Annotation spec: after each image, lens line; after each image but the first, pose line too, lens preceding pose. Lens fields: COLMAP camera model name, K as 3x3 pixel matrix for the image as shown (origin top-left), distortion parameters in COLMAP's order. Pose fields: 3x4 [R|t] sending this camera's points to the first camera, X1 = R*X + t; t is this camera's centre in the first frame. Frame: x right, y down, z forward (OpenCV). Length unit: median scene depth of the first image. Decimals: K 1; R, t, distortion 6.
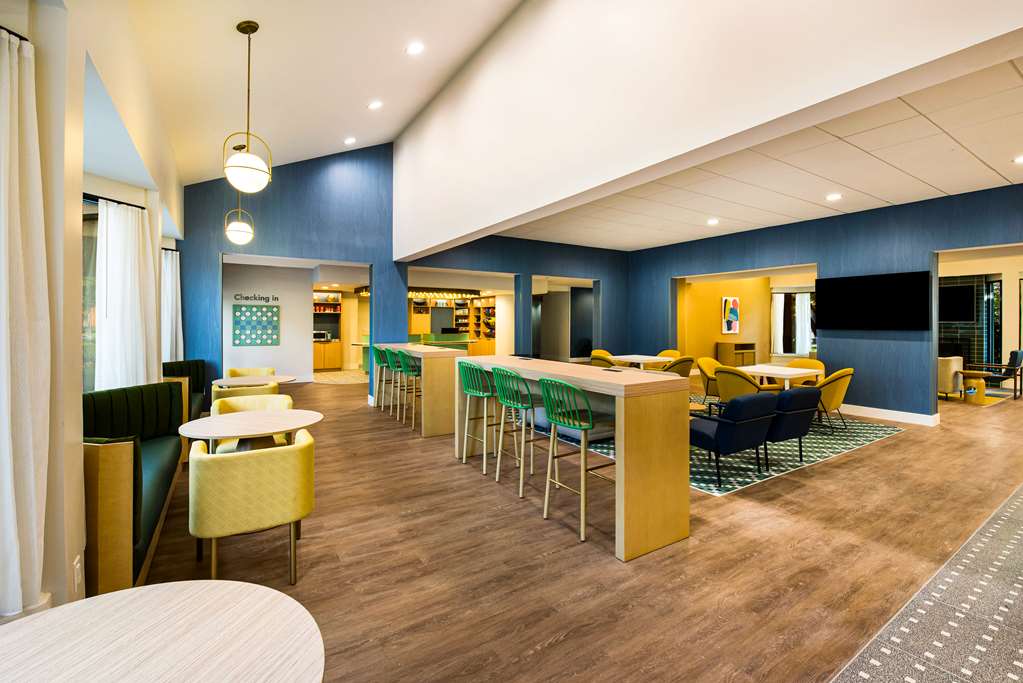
lens RADIAL K [[448.4, 0, 509.0], [0, 448.4, 324.2], [0, 0, 1]] dist [0.002891, 0.000231]
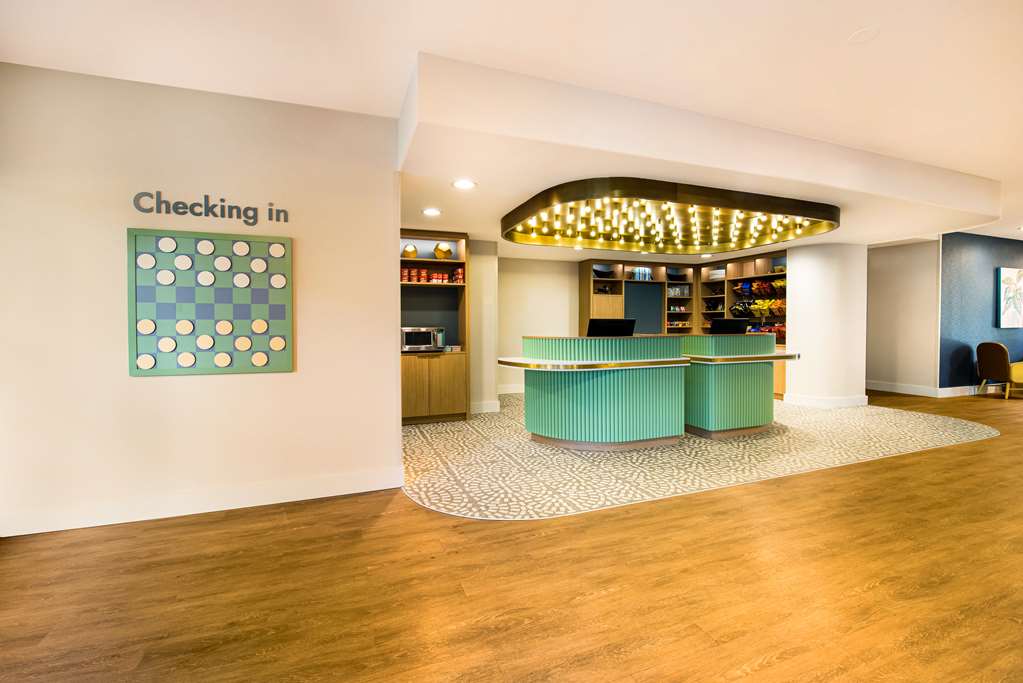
lens RADIAL K [[448.4, 0, 509.0], [0, 448.4, 324.2], [0, 0, 1]] dist [0.002891, 0.000231]
pose [[0.980889, -0.002543, -0.194552, -0.317375], [0.002430, 0.999997, -0.000817, 0.016114], [0.194554, 0.000329, 0.980892, 0.745770]]
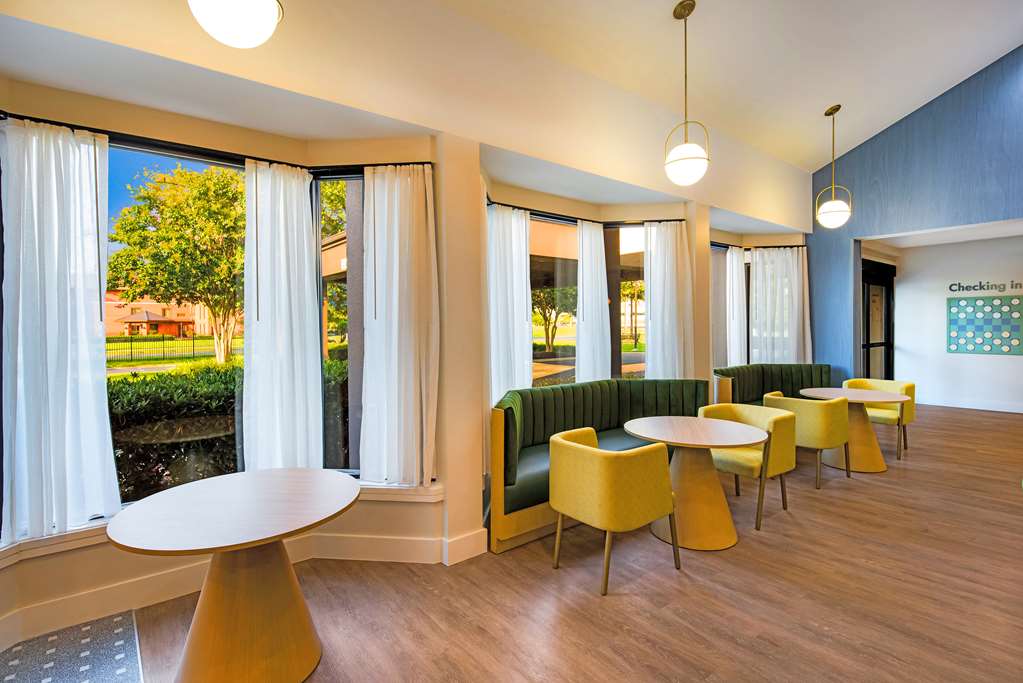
lens RADIAL K [[499.7, 0, 512.1], [0, 499.7, 331.6], [0, 0, 1]] dist [-0.002174, -0.001221]
pose [[0.115942, 0.012214, -0.993181, 0.134215], [0.004330, 0.999909, 0.012802, -0.000807], [0.993247, -0.005785, 0.115879, 0.163841]]
